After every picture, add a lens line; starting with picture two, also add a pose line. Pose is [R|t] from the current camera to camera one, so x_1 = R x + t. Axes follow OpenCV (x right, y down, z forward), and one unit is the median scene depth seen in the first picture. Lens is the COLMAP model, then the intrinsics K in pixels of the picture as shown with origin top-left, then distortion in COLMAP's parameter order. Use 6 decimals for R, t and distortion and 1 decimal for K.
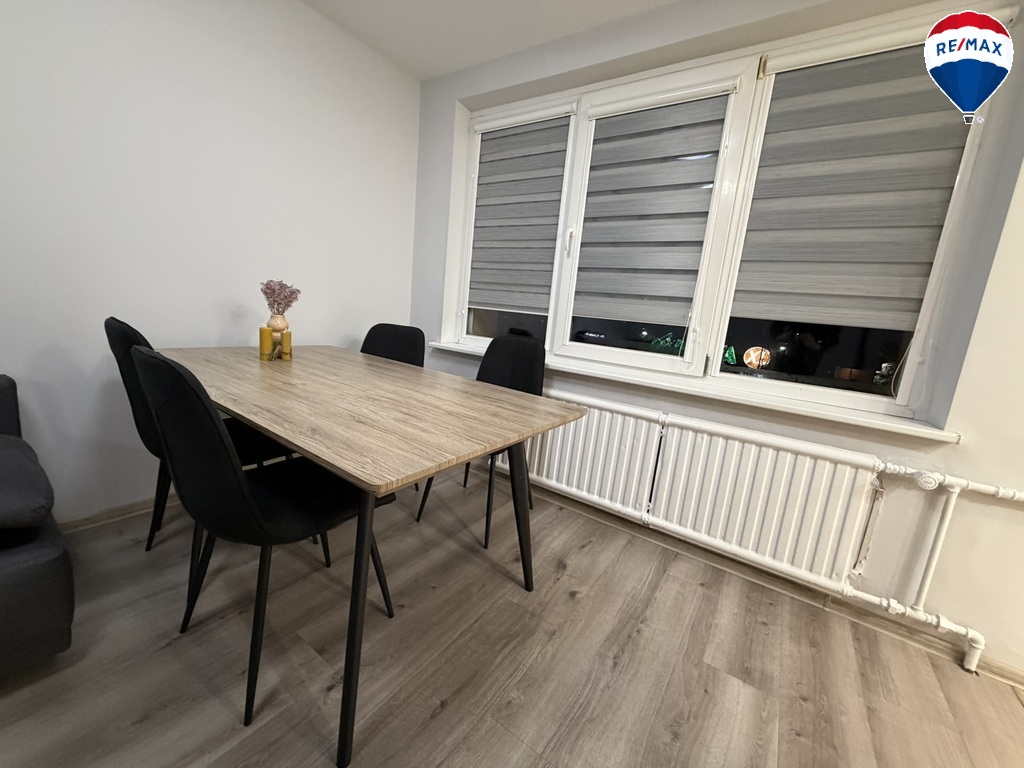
lens RADIAL K [[409.7, 0, 511.0], [0, 409.7, 382.0], [0, 0, 1]] dist [0.001788, -0.000034]
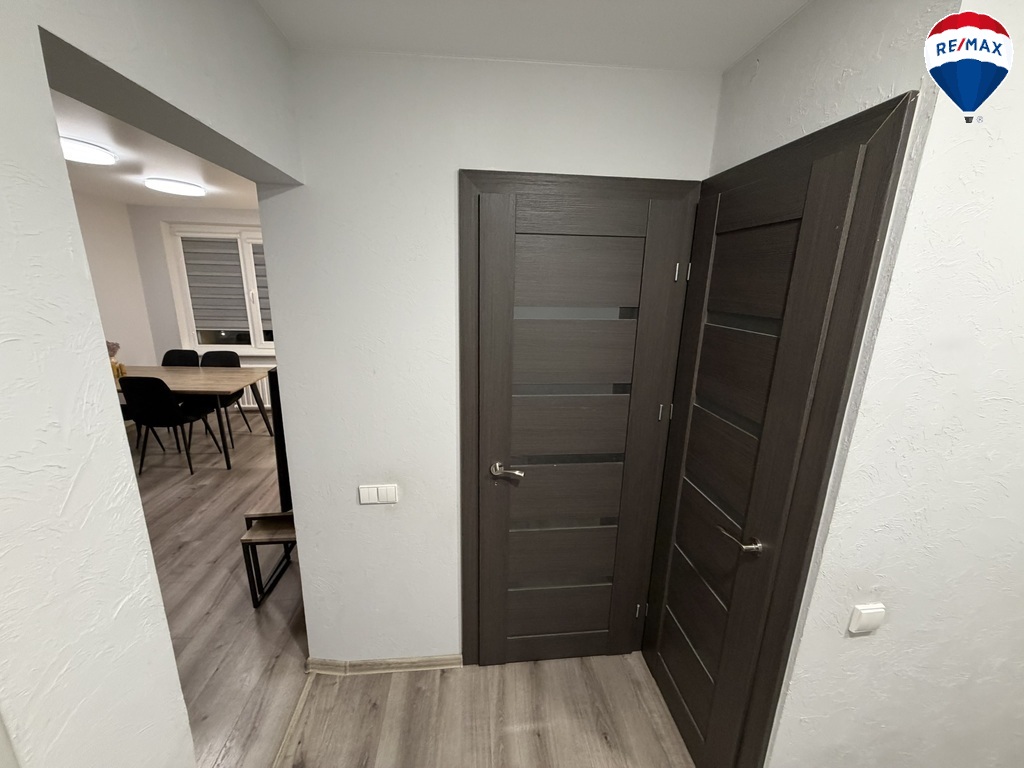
lens RADIAL K [[409.7, 0, 508.6], [0, 409.7, 383.6], [0, 0, 1]] dist [0.001788, -0.000034]
pose [[0.771316, -0.231617, 0.592811, -0.271509], [0.161527, 0.972173, 0.169672, -0.055720], [-0.615614, -0.035116, 0.787265, -2.078004]]
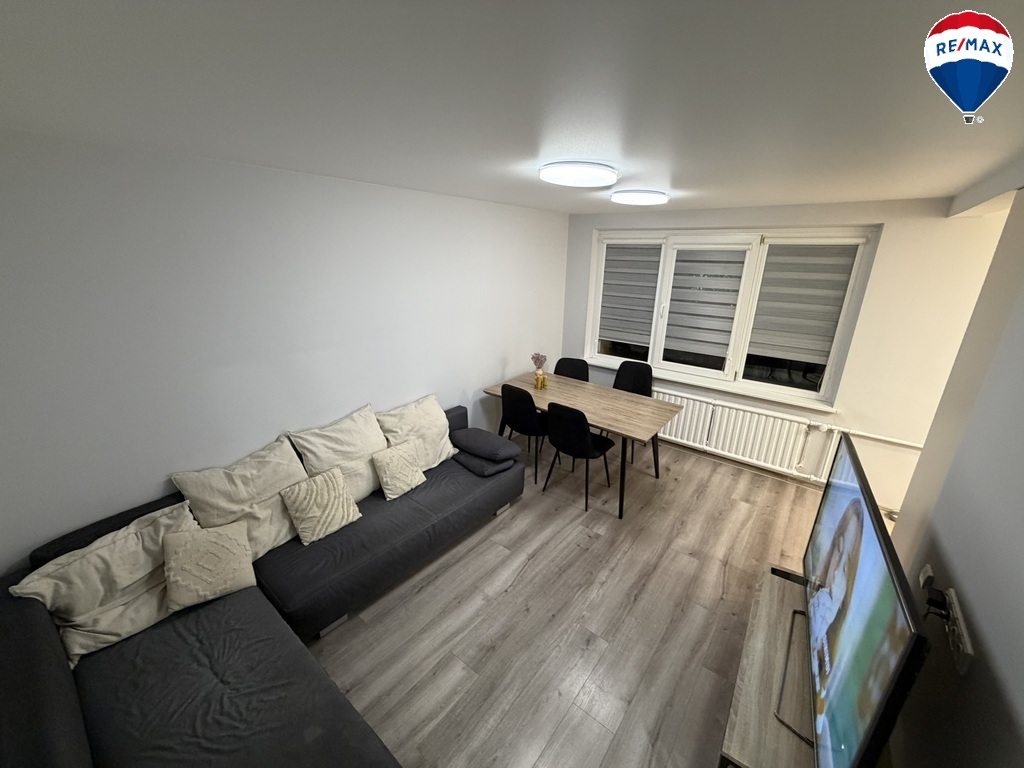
lens RADIAL K [[409.7, 0, 511.4], [0, 409.7, 383.4], [0, 0, 1]] dist [0.001788, -0.000034]
pose [[0.994586, -0.055164, -0.088062, -0.537983], [0.066454, 0.989166, 0.130897, -0.398096], [0.079887, -0.136041, 0.987477, -1.308420]]
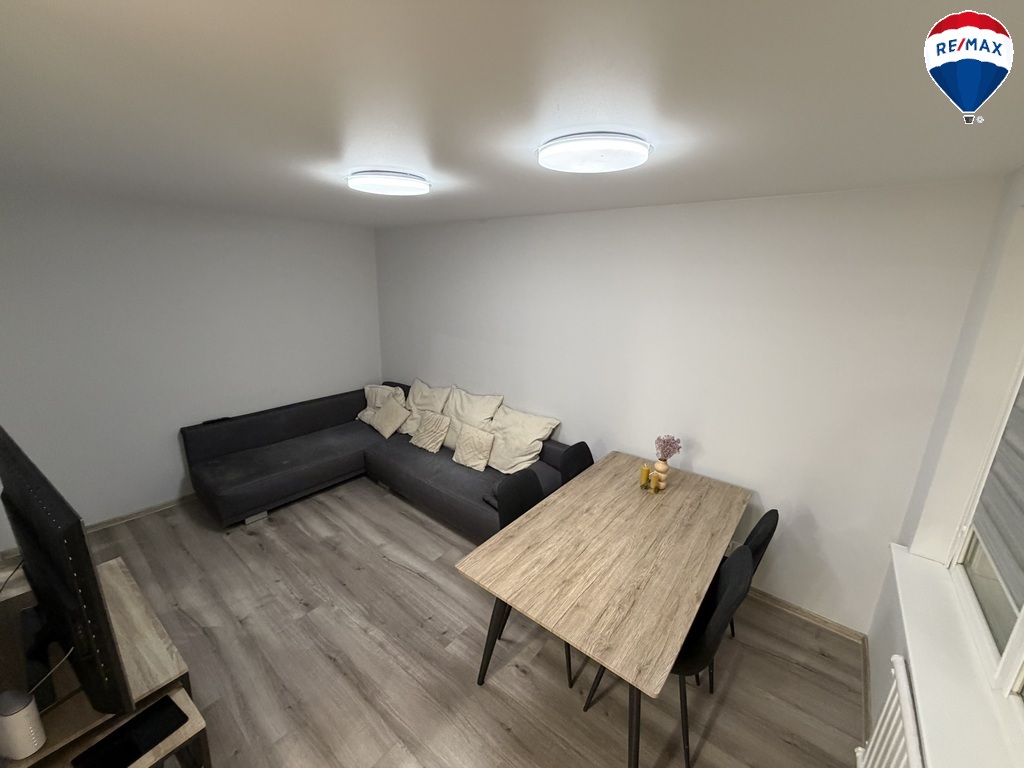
lens RADIAL K [[409.7, 0, 505.3], [0, 409.7, 381.7], [0, 0, 1]] dist [0.001788, -0.000034]
pose [[-0.078487, 0.155743, -0.984674, 0.820599], [-0.206233, 0.963819, 0.168883, -0.556988], [0.975350, 0.216327, -0.043528, 0.494757]]
